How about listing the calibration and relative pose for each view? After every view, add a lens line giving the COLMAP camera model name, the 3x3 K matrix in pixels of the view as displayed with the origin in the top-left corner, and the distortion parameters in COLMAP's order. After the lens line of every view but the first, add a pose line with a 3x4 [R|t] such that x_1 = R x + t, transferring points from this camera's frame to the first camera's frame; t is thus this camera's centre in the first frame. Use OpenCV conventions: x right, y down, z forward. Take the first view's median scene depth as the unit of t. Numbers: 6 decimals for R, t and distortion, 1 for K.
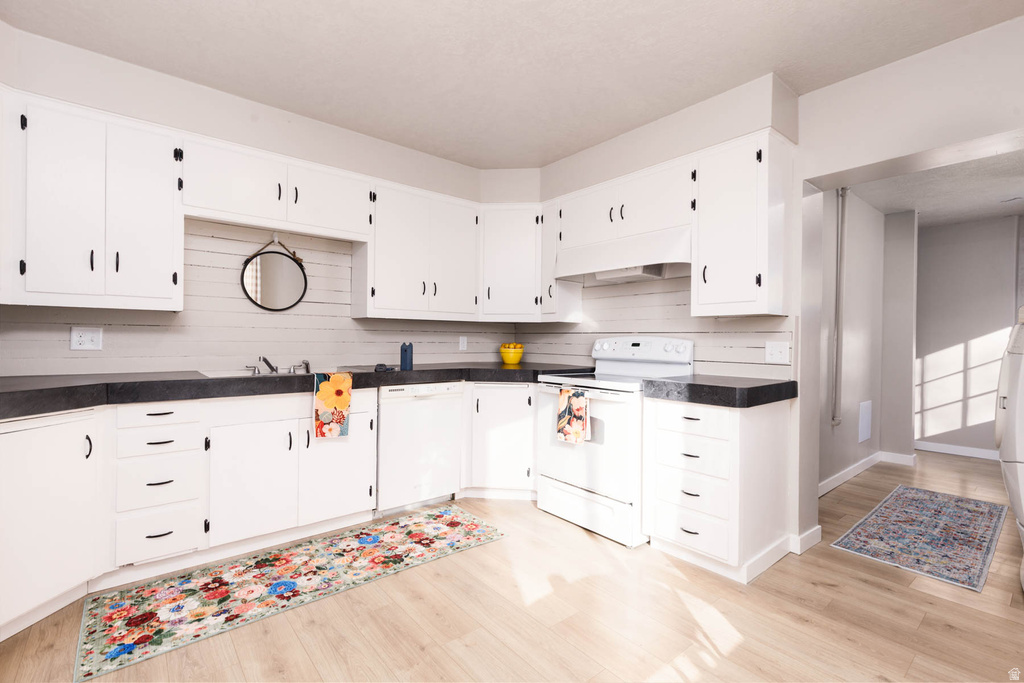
lens RADIAL K [[458.3, 0, 511.8], [0, 458.3, 339.7], [0, 0, 1]] dist [0.009408, -0.002173]
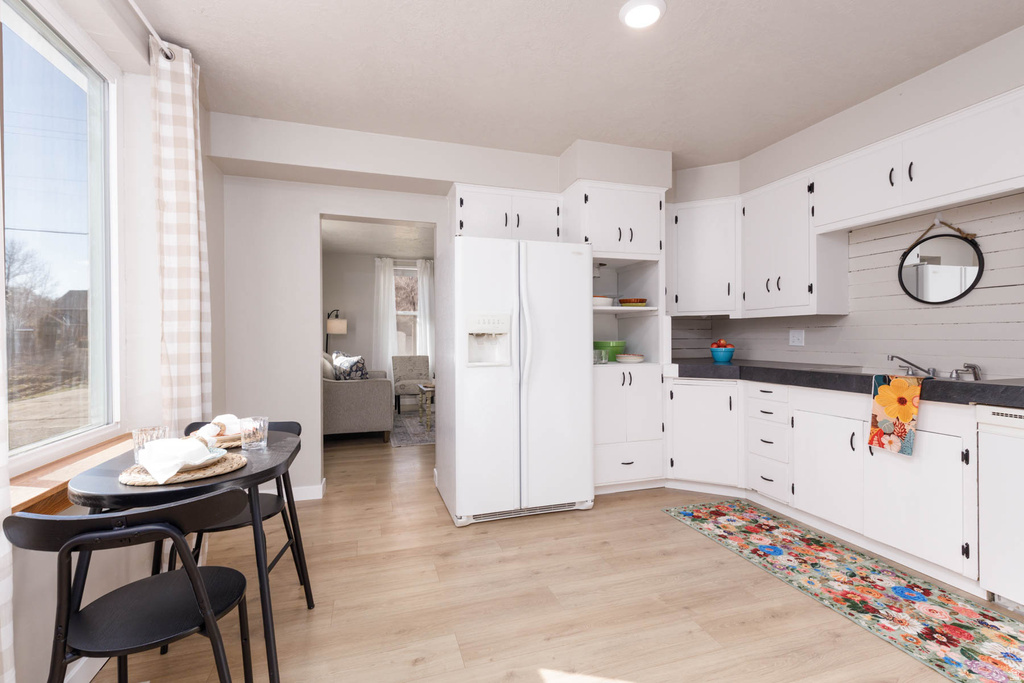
lens RADIAL K [[458.3, 0, 511.8], [0, 458.3, 339.7], [0, 0, 1]] dist [0.009408, -0.002173]
pose [[-0.378845, -0.003372, -0.925454, 0.628757], [-0.000532, 0.999994, -0.003426, 0.007912], [0.925460, -0.000806, -0.378844, 0.633313]]
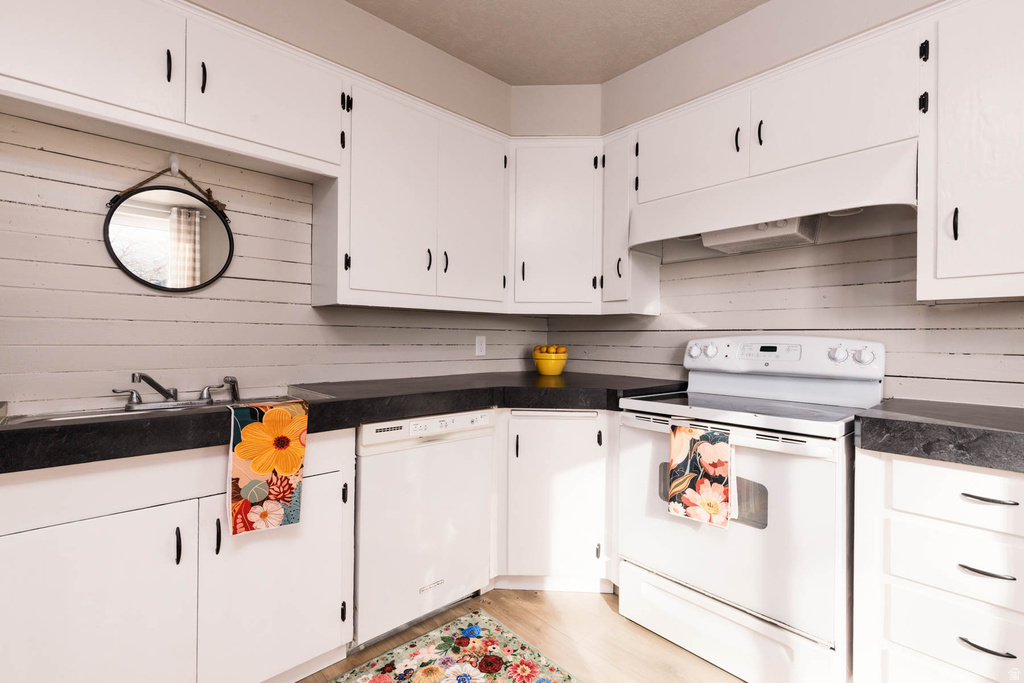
lens RADIAL K [[458.3, 0, 511.8], [0, 458.3, 339.7], [0, 0, 1]] dist [0.009408, -0.002173]
pose [[0.998898, -0.000970, 0.046934, -0.130235], [0.000898, 0.999998, 0.001566, -0.003364], [-0.046936, -0.001522, 0.998897, 0.437534]]
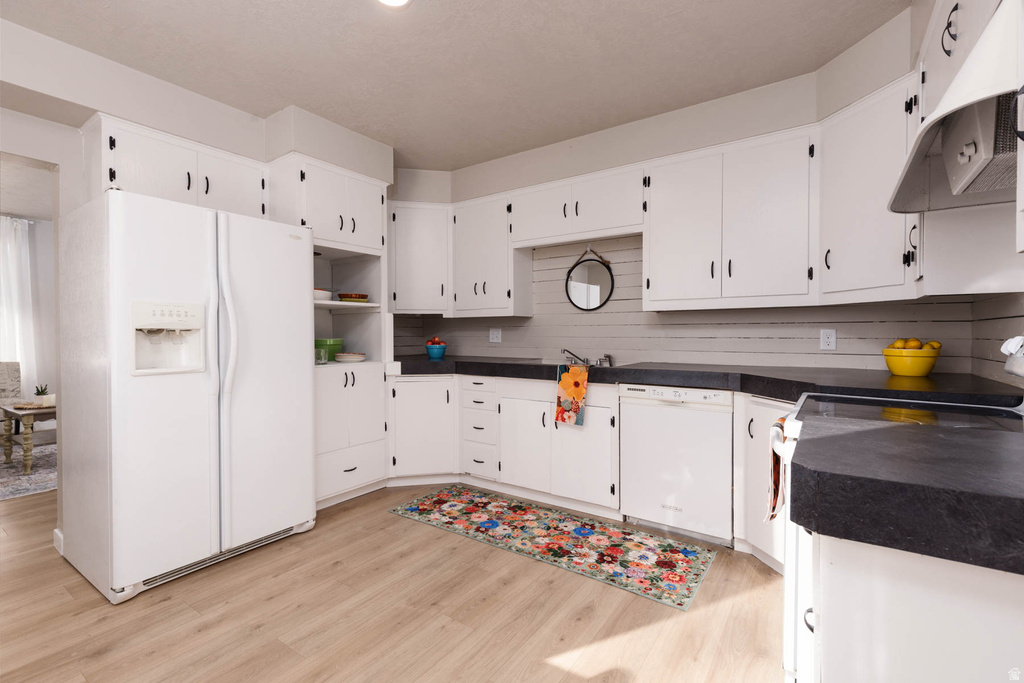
lens RADIAL K [[458.3, 0, 511.8], [0, 458.3, 339.7], [0, 0, 1]] dist [0.009408, -0.002173]
pose [[0.265757, 0.001778, -0.964038, 0.587894], [0.003082, 0.999992, 0.002694, 0.007480], [0.964035, -0.003687, 0.265750, 0.543155]]
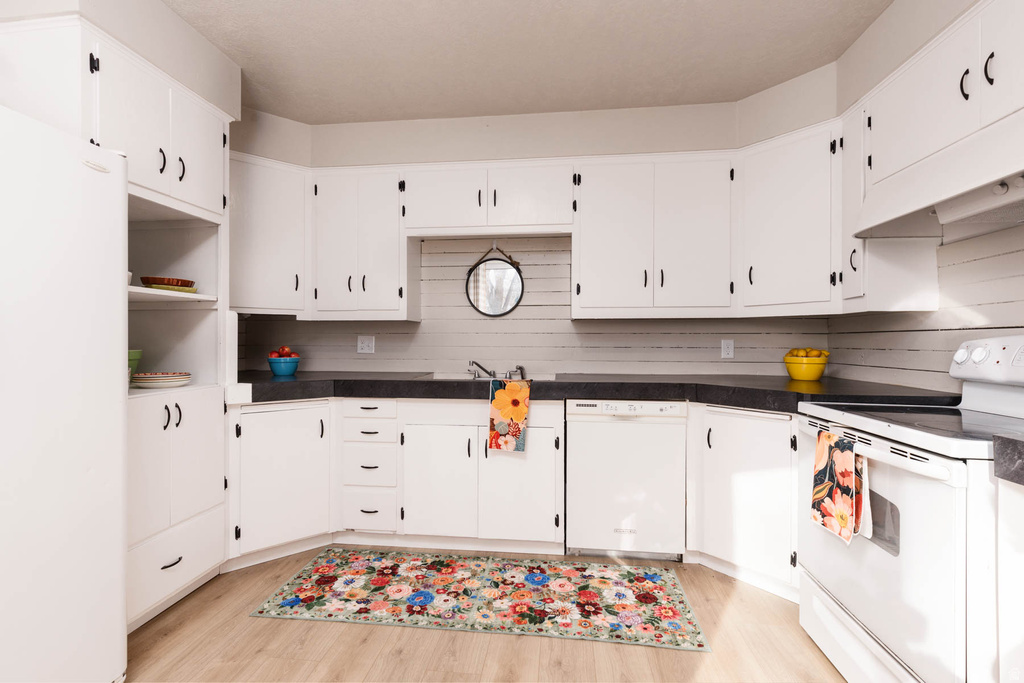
lens RADIAL K [[458.3, 0, 511.8], [0, 458.3, 339.7], [0, 0, 1]] dist [0.009408, -0.002173]
pose [[0.691476, -0.012667, -0.722288, 0.262171], [0.004068, 0.999899, -0.013641, 0.002973], [0.722388, 0.006495, 0.691457, 0.350267]]
